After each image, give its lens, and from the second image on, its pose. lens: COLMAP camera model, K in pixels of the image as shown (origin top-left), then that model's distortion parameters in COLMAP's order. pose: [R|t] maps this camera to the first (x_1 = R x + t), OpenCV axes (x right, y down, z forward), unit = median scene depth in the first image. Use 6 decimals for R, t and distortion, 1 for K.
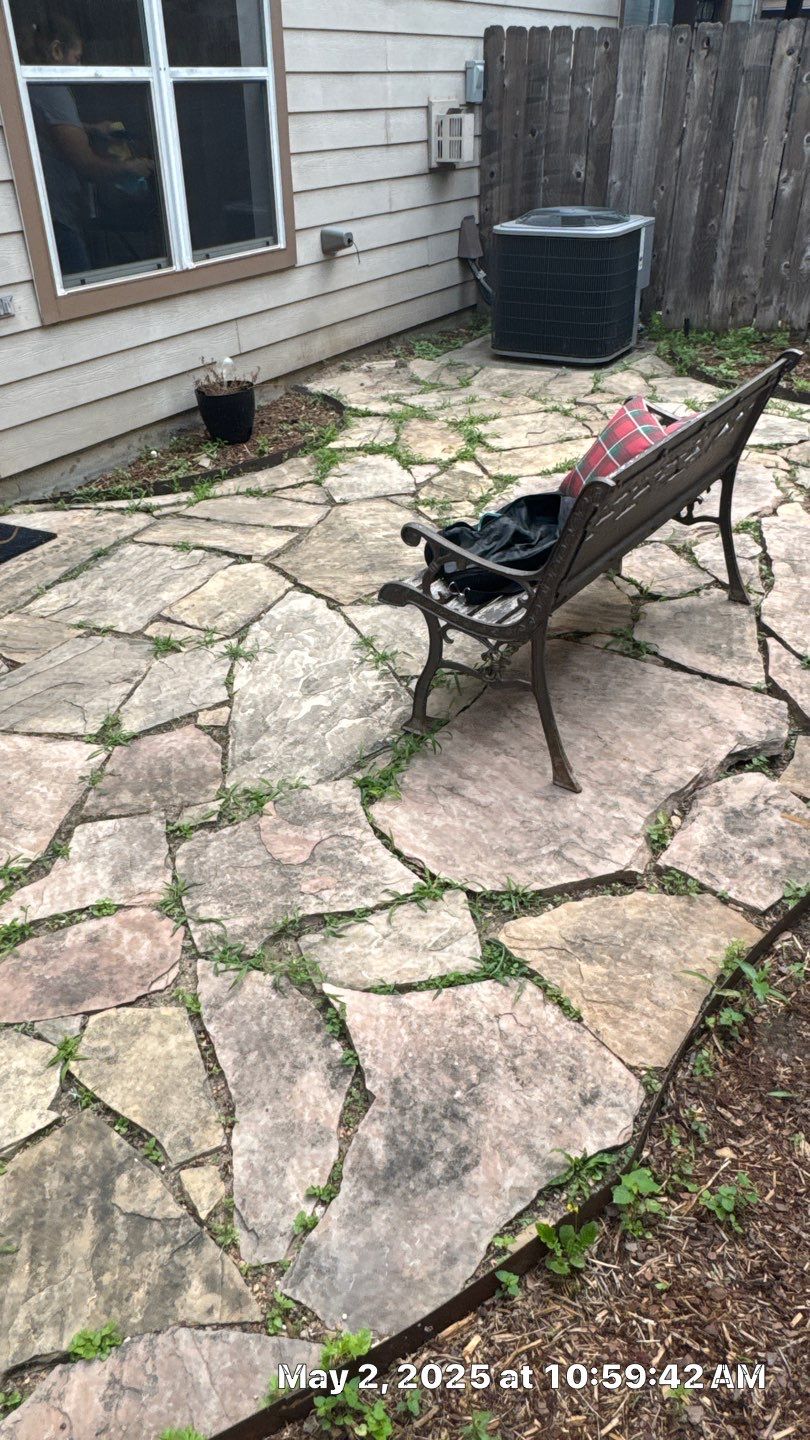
lens RADIAL K [[1008.1, 0, 411.6], [0, 1008.1, 714.0], [0, 0, 1]] dist [0.001344, 0.006154]
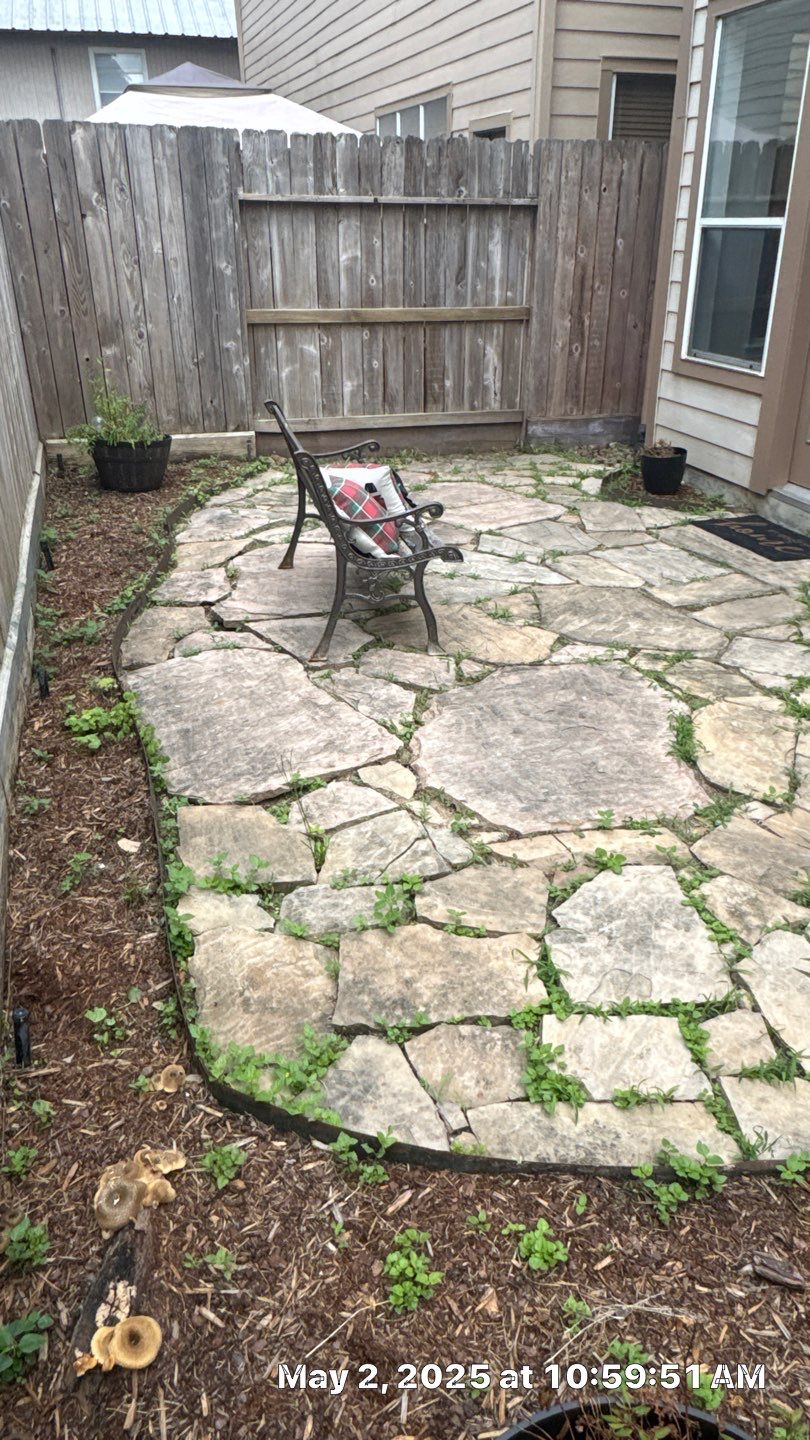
lens RADIAL K [[1008.1, 0, 394.2], [0, 1008.1, 725.5], [0, 0, 1]] dist [0.001344, 0.006154]
pose [[-0.689060, 0.337142, -0.641508, 0.780767], [-0.381791, 0.583519, 0.716757, -0.703878], [0.615981, 0.738811, -0.273362, 1.076772]]
